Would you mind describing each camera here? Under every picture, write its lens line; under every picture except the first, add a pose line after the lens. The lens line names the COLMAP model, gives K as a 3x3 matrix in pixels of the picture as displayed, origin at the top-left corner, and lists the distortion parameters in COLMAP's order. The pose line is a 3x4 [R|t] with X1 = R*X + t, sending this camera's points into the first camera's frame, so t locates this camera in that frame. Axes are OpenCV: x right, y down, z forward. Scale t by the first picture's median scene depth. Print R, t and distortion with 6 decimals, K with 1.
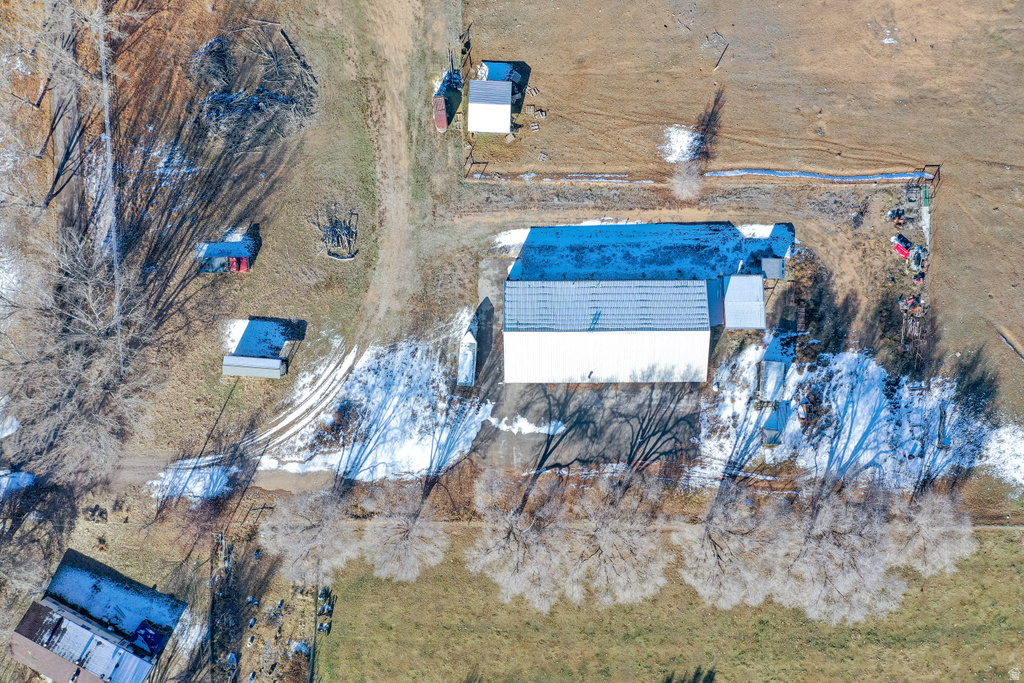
lens RADIAL K [[804.0, 0, 506.9], [0, 804.0, 339.2], [0, 0, 1]] dist [-0.004062, 0.002133]
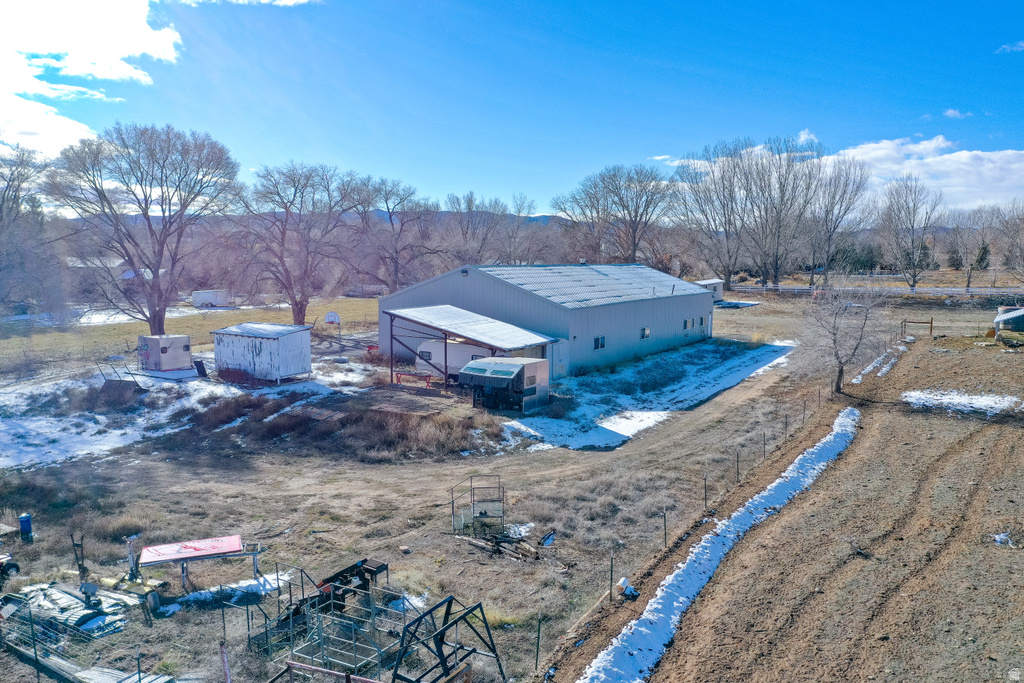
lens RADIAL K [[804.0, 0, 510.2], [0, 804.0, 340.2], [0, 0, 1]] dist [-0.004062, 0.002133]
pose [[-0.514010, 0.099323, -0.852014, 0.591118], [-0.857588, -0.080713, 0.507964, -0.247054], [-0.018316, 0.991776, 0.126665, 0.926173]]
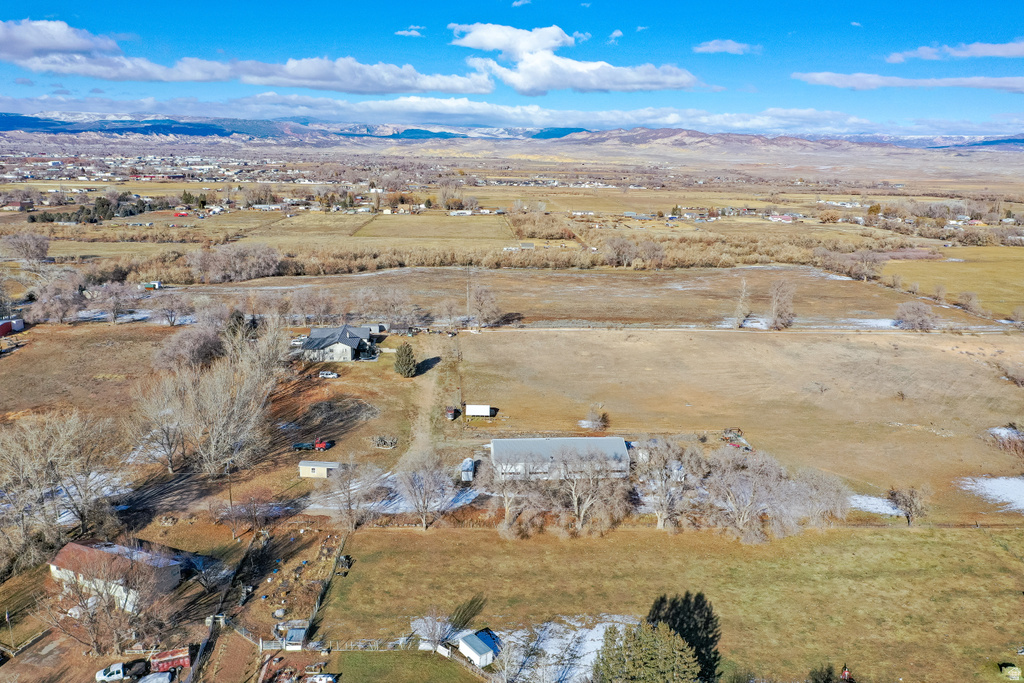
lens RADIAL K [[804.0, 0, 512.7], [0, 804.0, 335.3], [0, 0, 1]] dist [-0.004062, 0.002133]
pose [[0.996761, 0.006613, 0.080144, -0.084928], [0.077051, 0.206775, -0.975350, 1.389606], [-0.023021, 0.978366, 0.205596, 0.453278]]
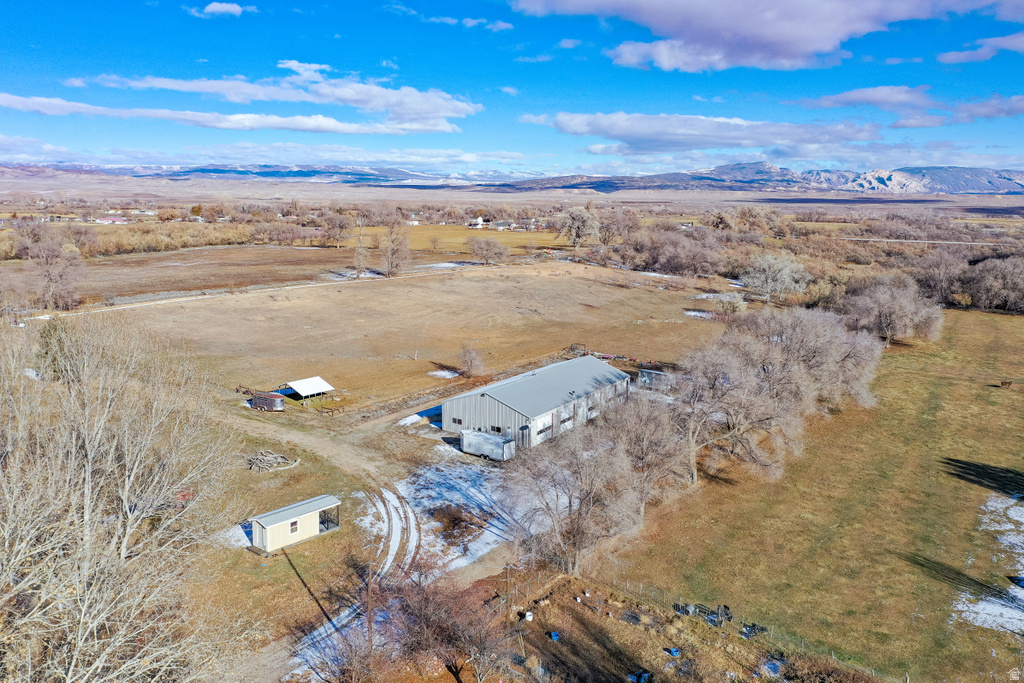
lens RADIAL K [[804.0, 0, 509.6], [0, 804.0, 363.3], [0, 0, 1]] dist [-0.004062, 0.002133]
pose [[0.561909, -0.161538, 0.811273, -0.698032], [0.827198, 0.108065, -0.551422, 0.497100], [0.001406, 0.980932, 0.194347, 0.742407]]
